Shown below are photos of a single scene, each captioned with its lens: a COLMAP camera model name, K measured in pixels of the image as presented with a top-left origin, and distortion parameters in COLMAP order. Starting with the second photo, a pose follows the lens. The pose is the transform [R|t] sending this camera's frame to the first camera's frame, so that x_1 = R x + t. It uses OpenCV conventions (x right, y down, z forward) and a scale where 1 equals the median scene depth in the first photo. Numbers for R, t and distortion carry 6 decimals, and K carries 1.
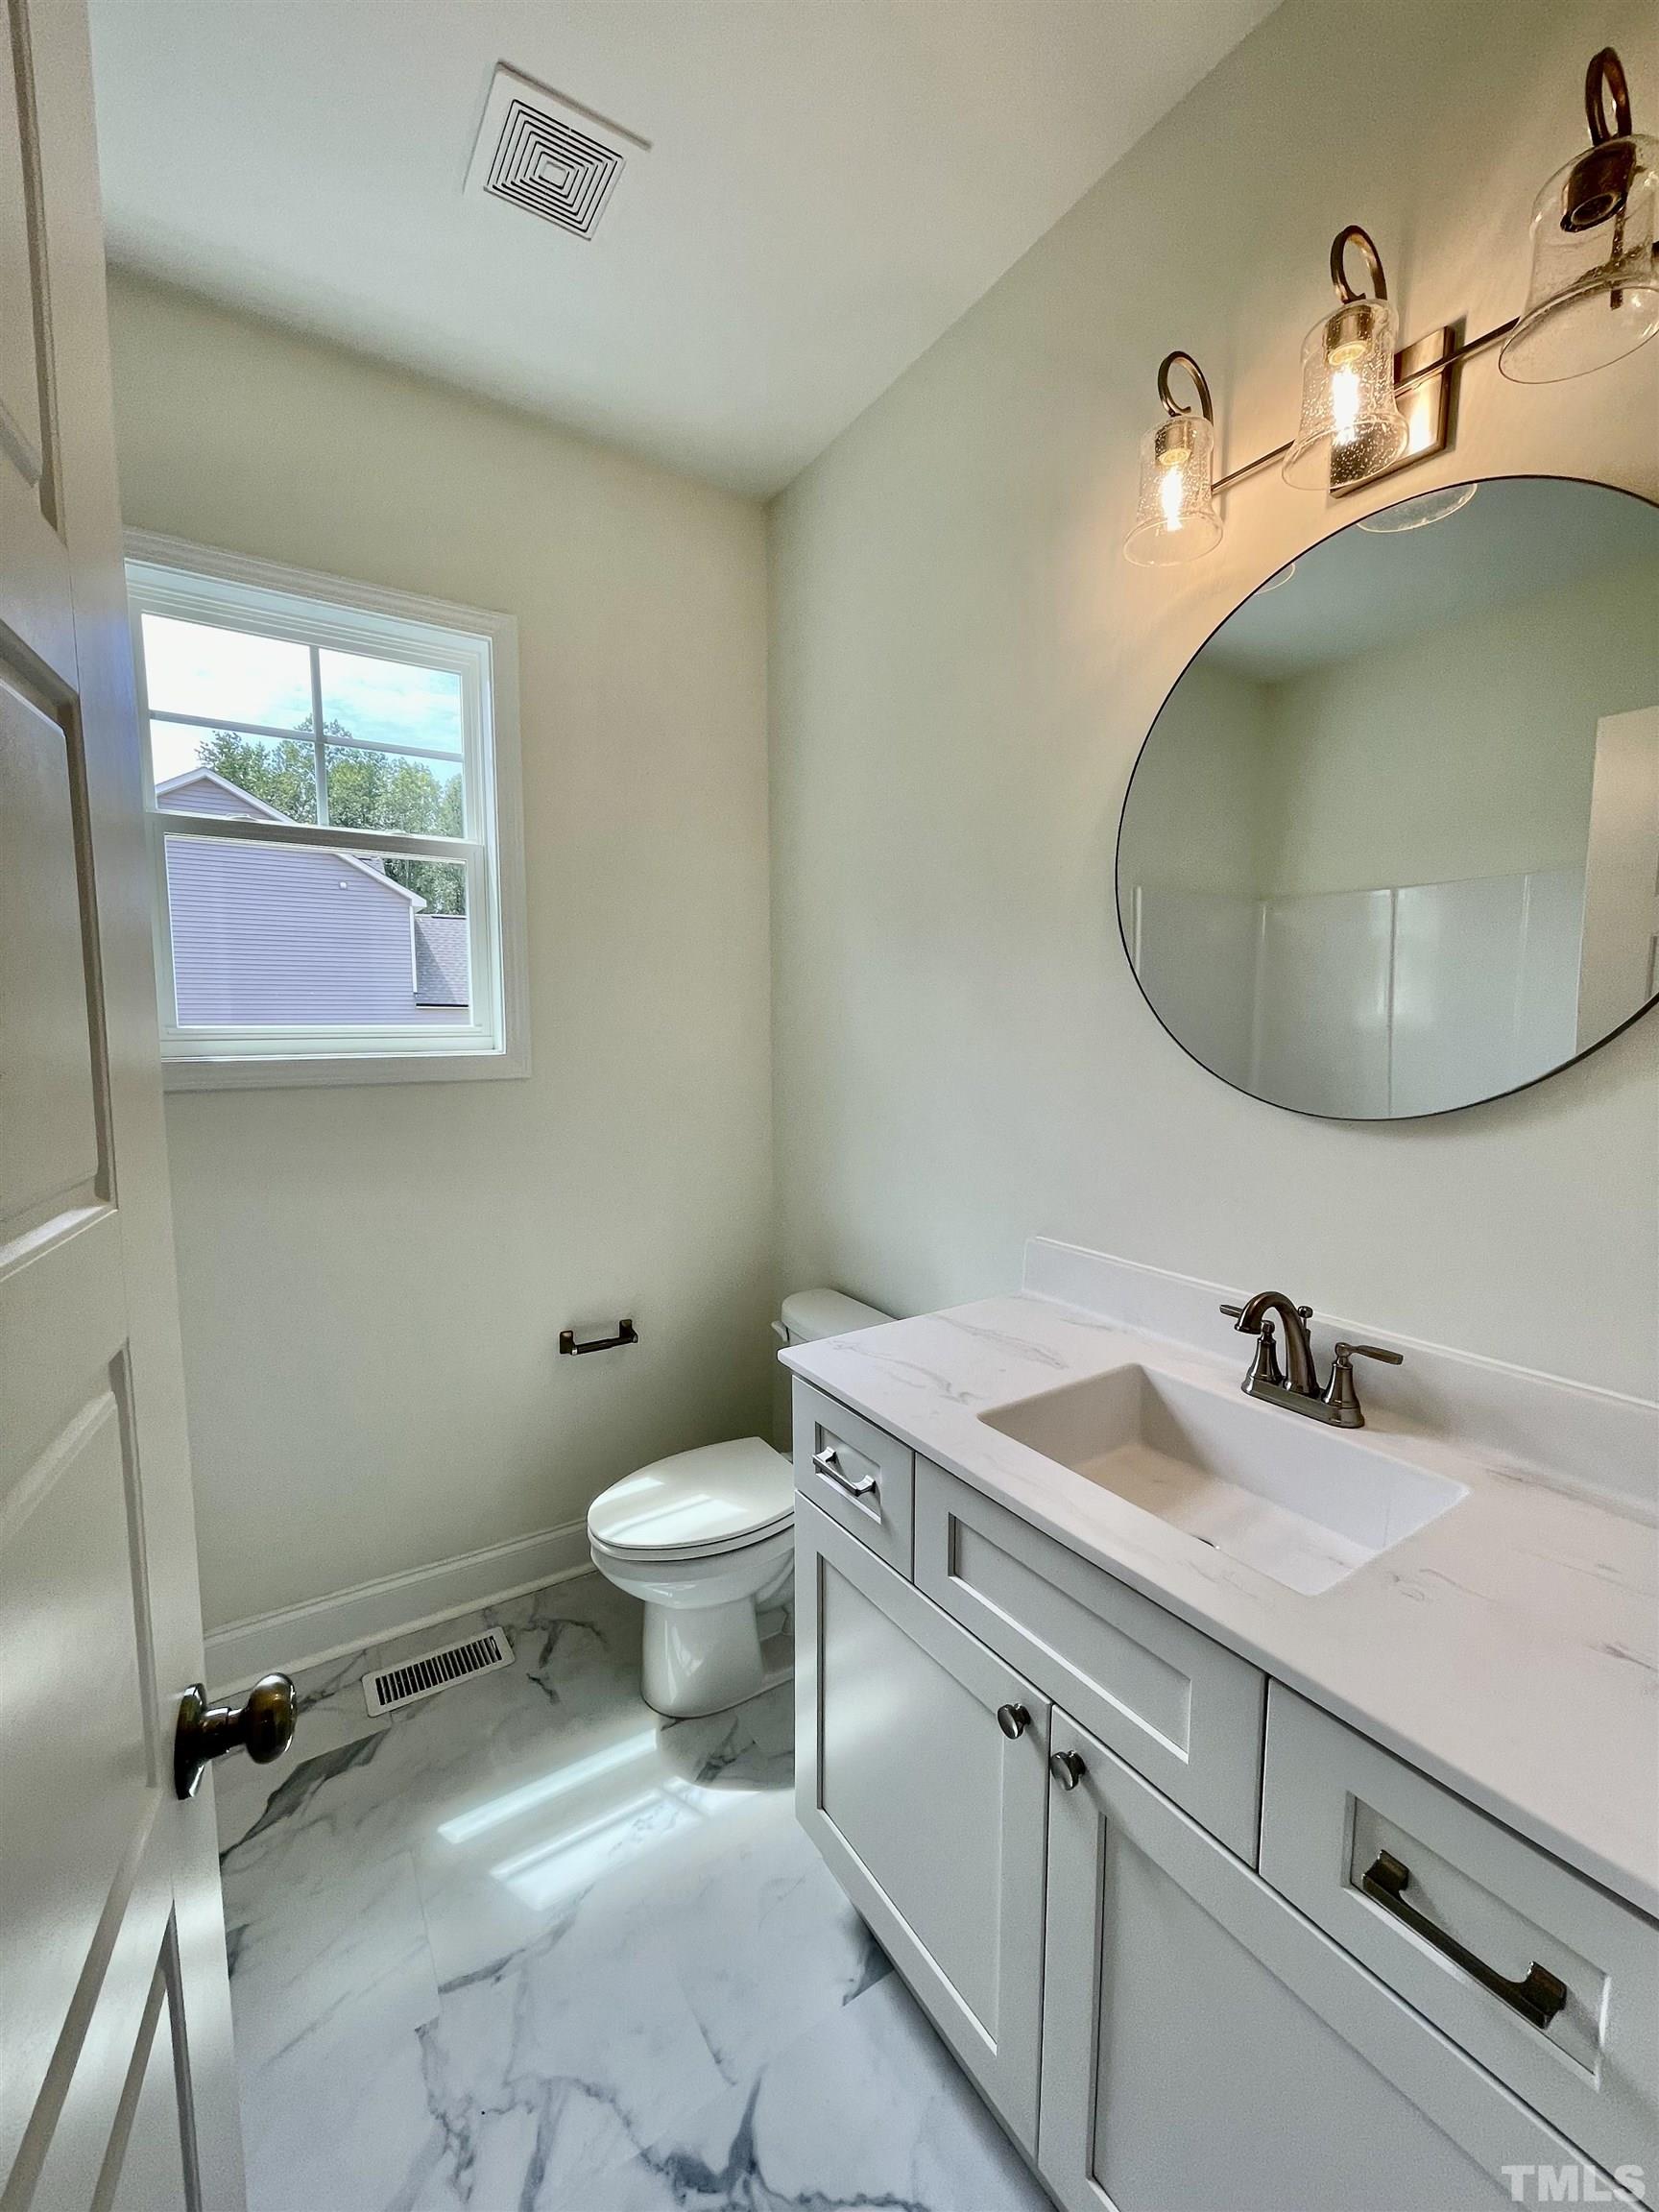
lens RADIAL K [[889.9, 0, 815.9], [0, 889.9, 1096.9], [0, 0, 1]] dist [0.006709, -0.001871]
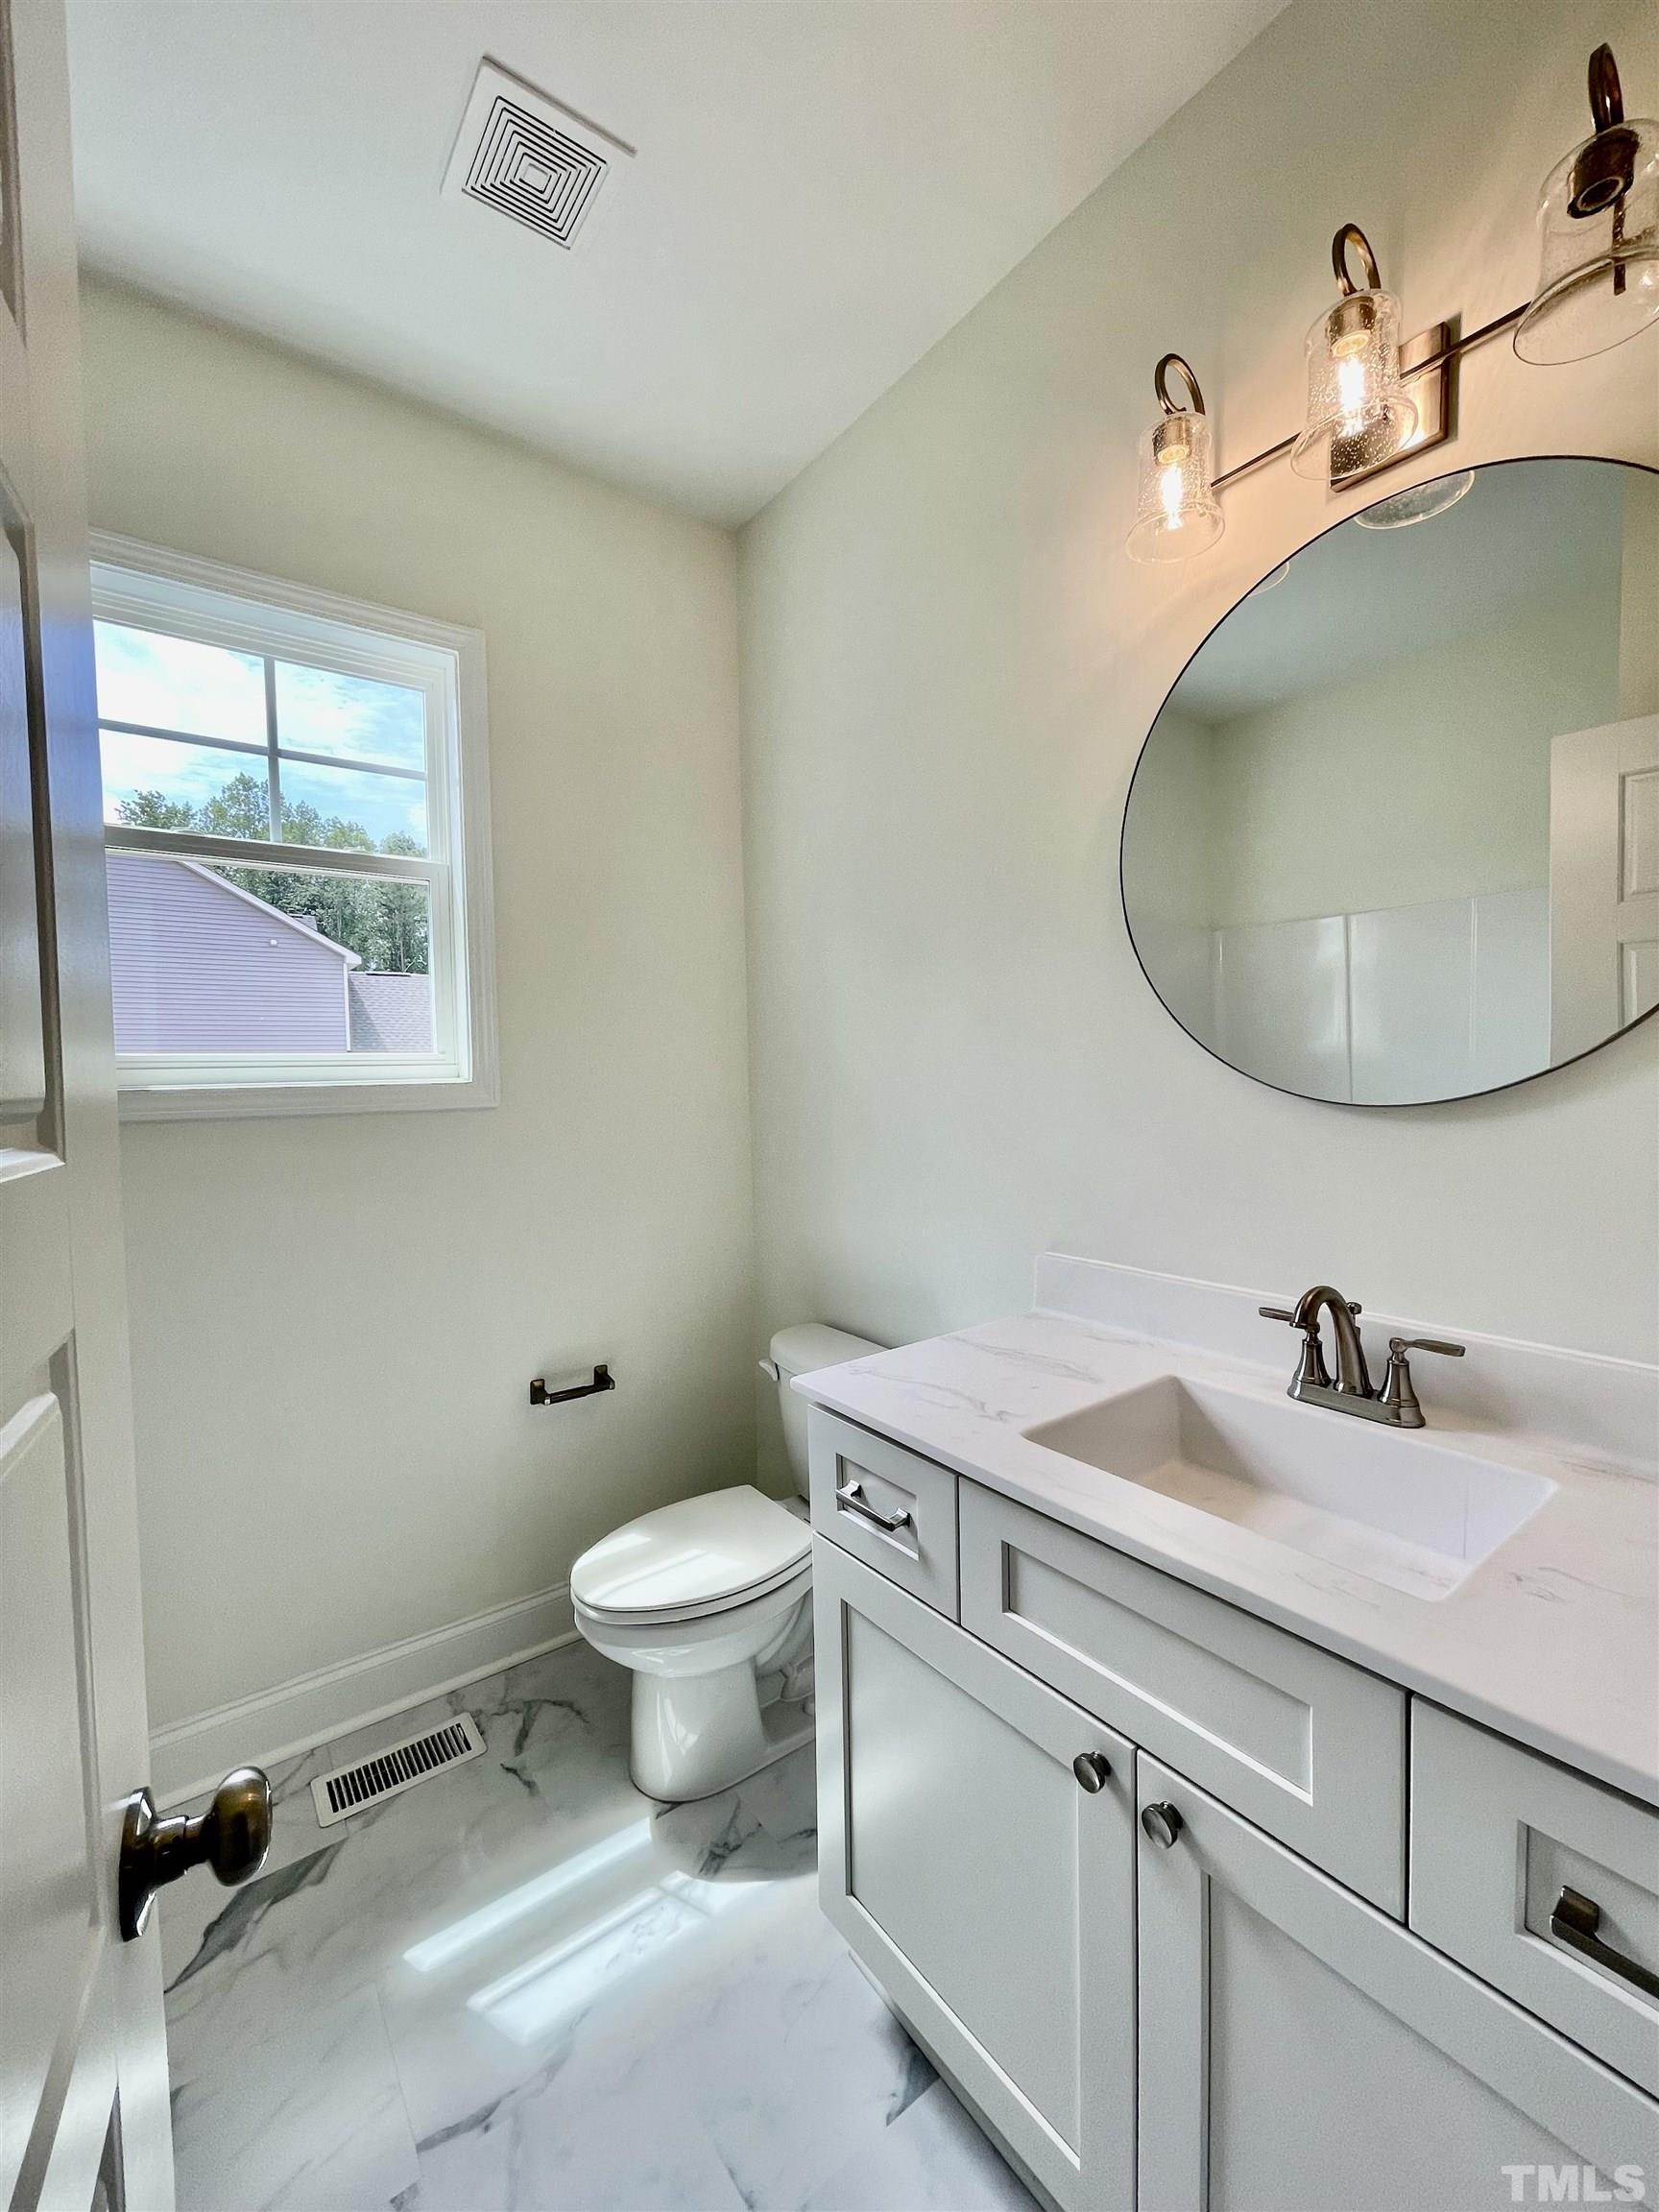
lens RADIAL K [[889.9, 0, 816.1], [0, 889.9, 1098.4], [0, 0, 1]] dist [0.006709, -0.001871]
pose [[0.997787, -0.020057, 0.063388, -0.064805], [0.023738, 0.998042, -0.057864, 0.046331], [-0.062103, 0.059240, 0.996310, 0.055930]]
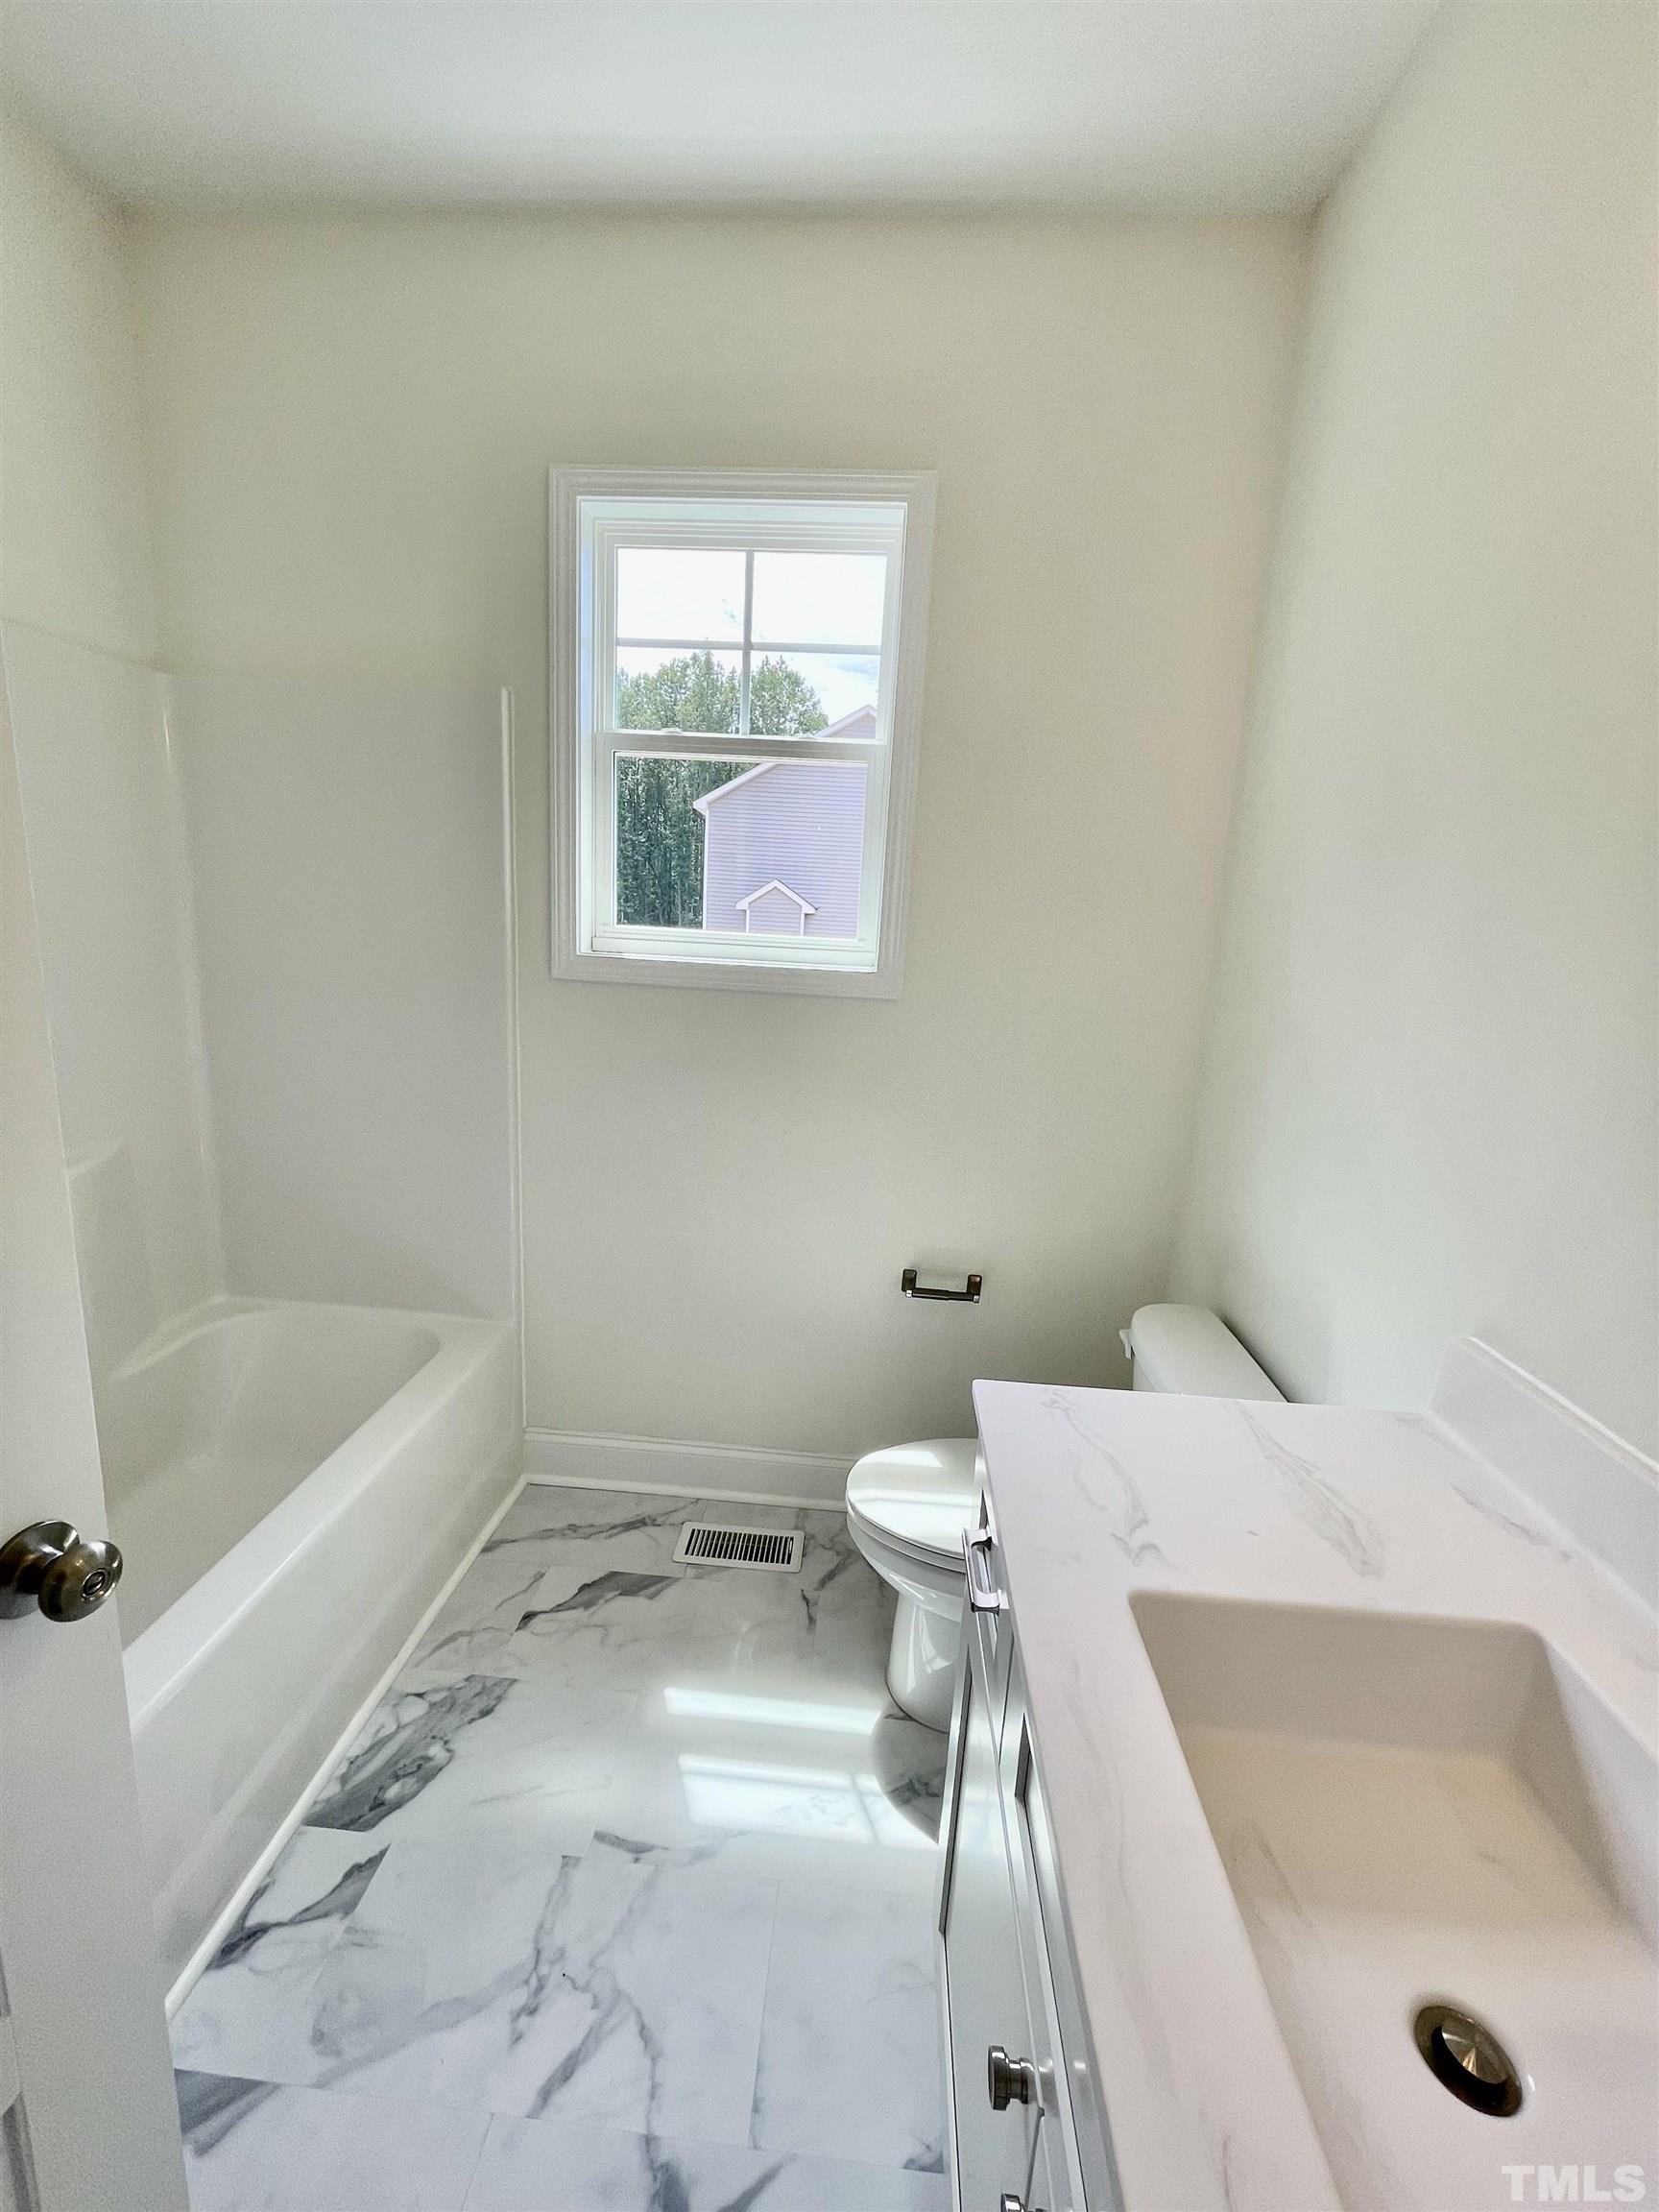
lens RADIAL K [[889.9, 0, 822.5], [0, 889.9, 1101.1], [0, 0, 1]] dist [0.006709, -0.001871]
pose [[0.802446, 0.159381, -0.575046, 0.245370], [-0.107079, 0.986489, 0.123994, -0.034739], [0.587038, -0.037923, 0.808670, 0.284518]]
